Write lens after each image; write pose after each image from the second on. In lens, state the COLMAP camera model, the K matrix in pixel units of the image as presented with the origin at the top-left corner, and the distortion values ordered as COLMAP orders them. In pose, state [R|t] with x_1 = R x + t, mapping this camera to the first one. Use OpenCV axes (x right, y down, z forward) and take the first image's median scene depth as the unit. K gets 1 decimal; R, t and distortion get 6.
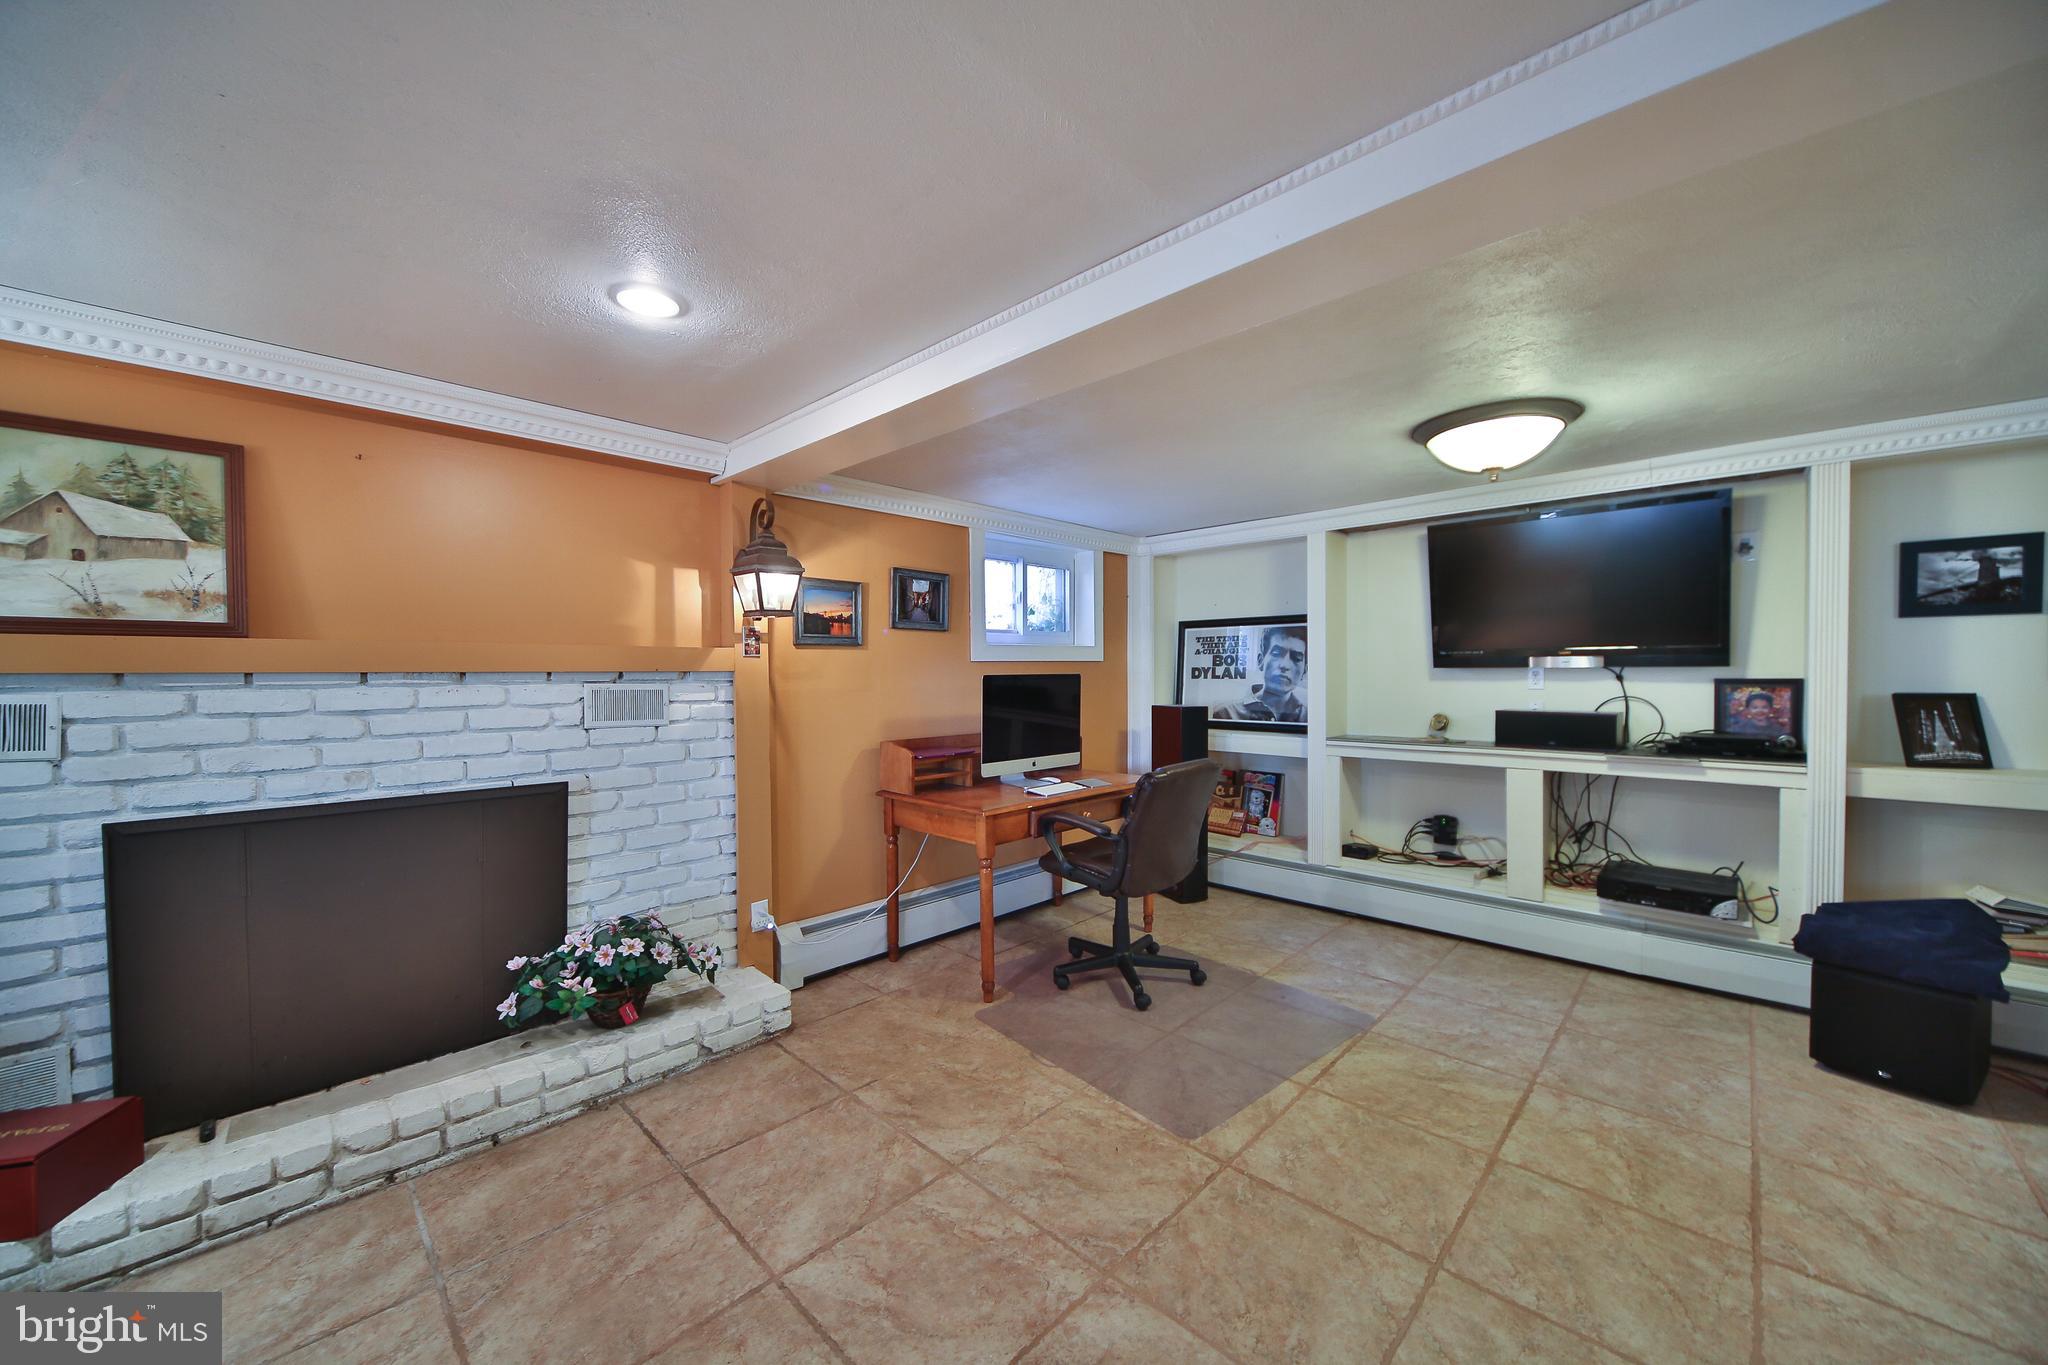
lens RADIAL K [[747.4, 0, 1035.1], [0, 747.4, 680.9], [0, 0, 1]] dist [0.000215, 0.000783]
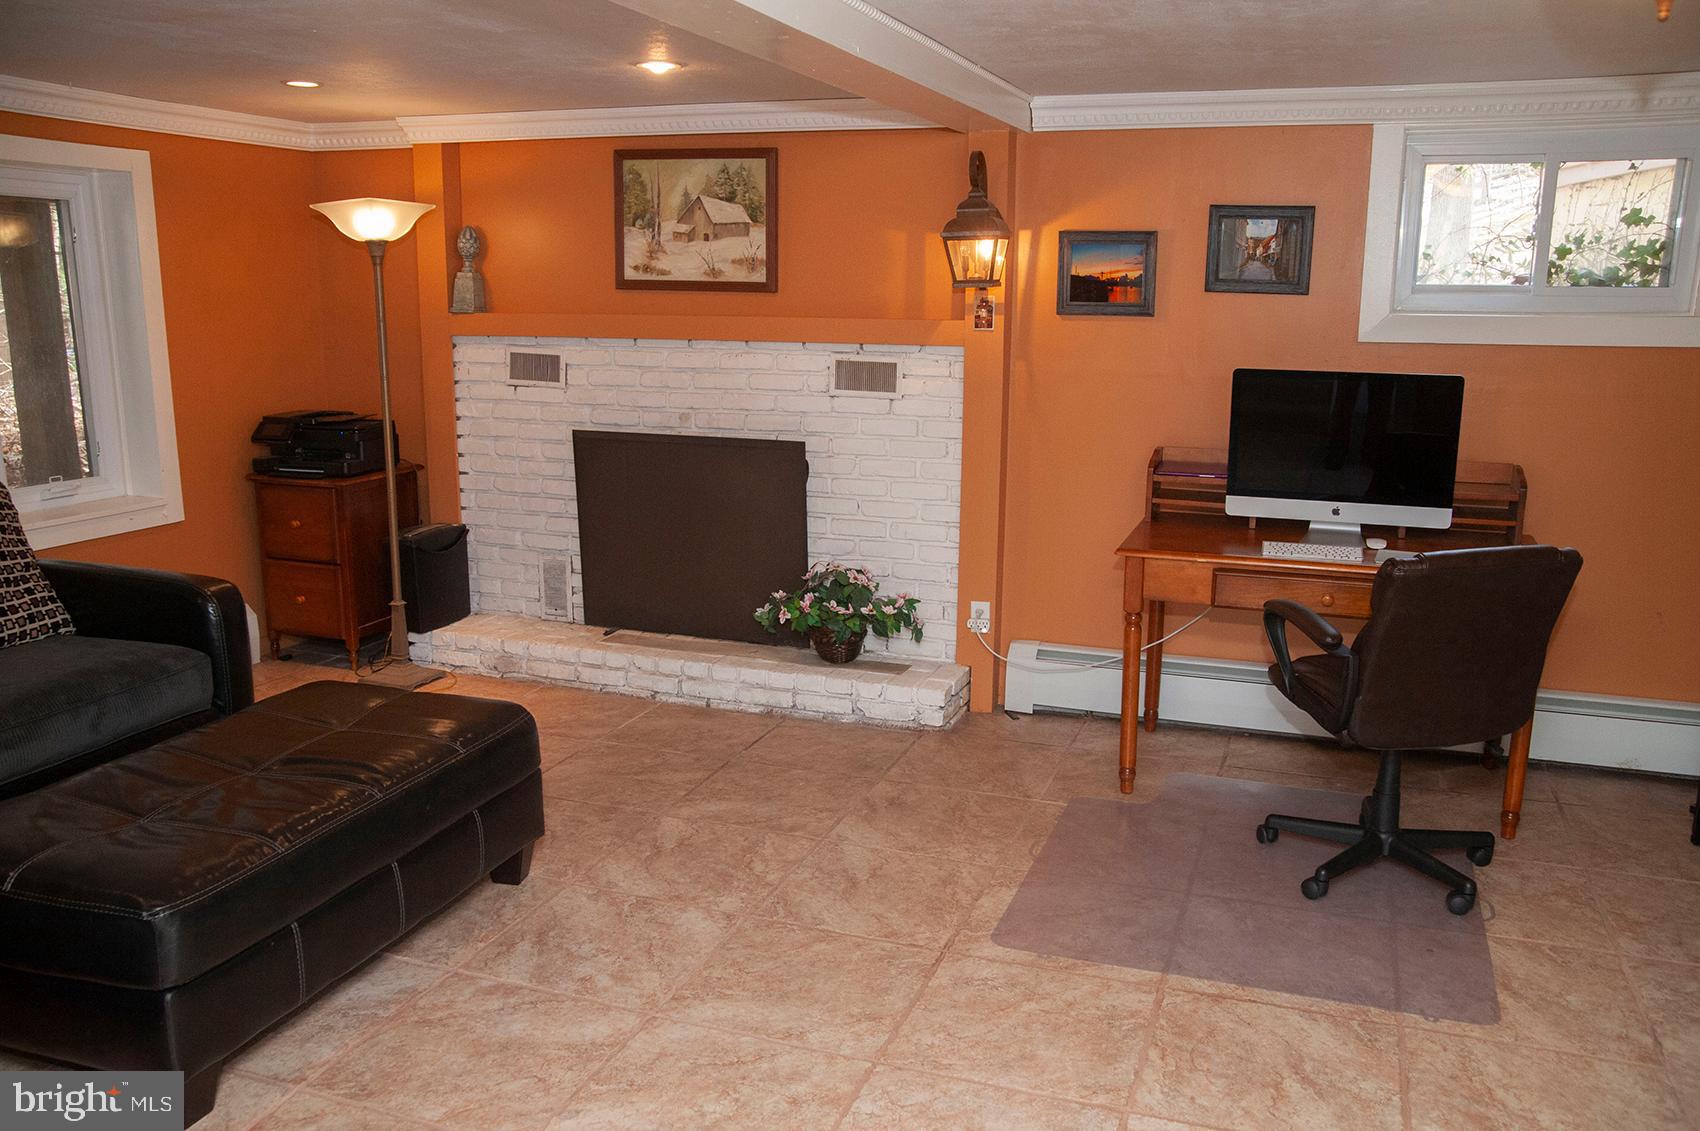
lens RADIAL K [[1367.6, 0, 856.8], [0, 1367.6, 568.4], [0, 0, 1]] dist [-0.090374, 0.048875]
pose [[0.409500, 0.189993, -0.892308, 1.088510], [-0.025848, 0.980098, 0.196823, -0.072351], [0.911944, -0.057535, 0.406261, 0.201366]]
